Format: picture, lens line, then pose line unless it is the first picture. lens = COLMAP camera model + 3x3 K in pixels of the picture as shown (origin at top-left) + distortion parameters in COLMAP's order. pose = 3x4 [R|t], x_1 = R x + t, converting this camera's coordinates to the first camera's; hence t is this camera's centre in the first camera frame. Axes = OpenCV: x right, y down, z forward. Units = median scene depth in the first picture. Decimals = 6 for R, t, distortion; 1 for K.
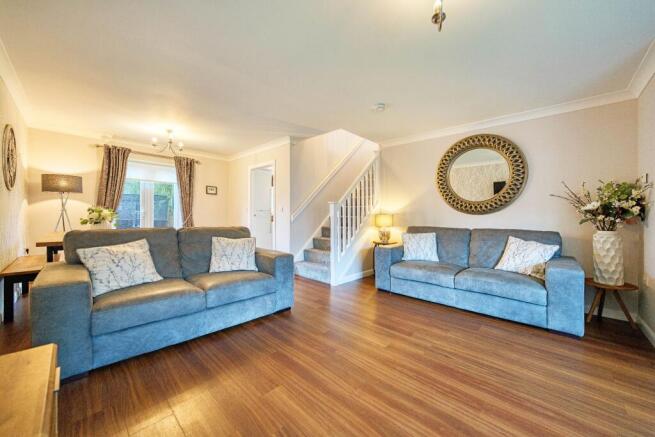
lens RADIAL K [[239.5, 0, 328.3], [0, 239.5, 219.7], [0, 0, 1]] dist [-0.016000, 0.000302]
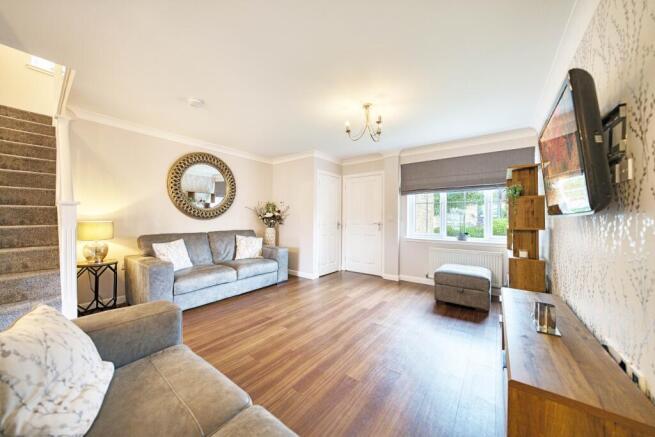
lens RADIAL K [[224.5, 0, 327.3], [0, 224.5, 217.2], [0, 0, 1]] dist [0.002057, 0.000128]
pose [[-0.086033, -0.011329, 0.996228, -0.696020], [0.008081, 0.999895, 0.012068, -0.055236], [-0.996260, 0.009089, -0.085932, 0.628306]]
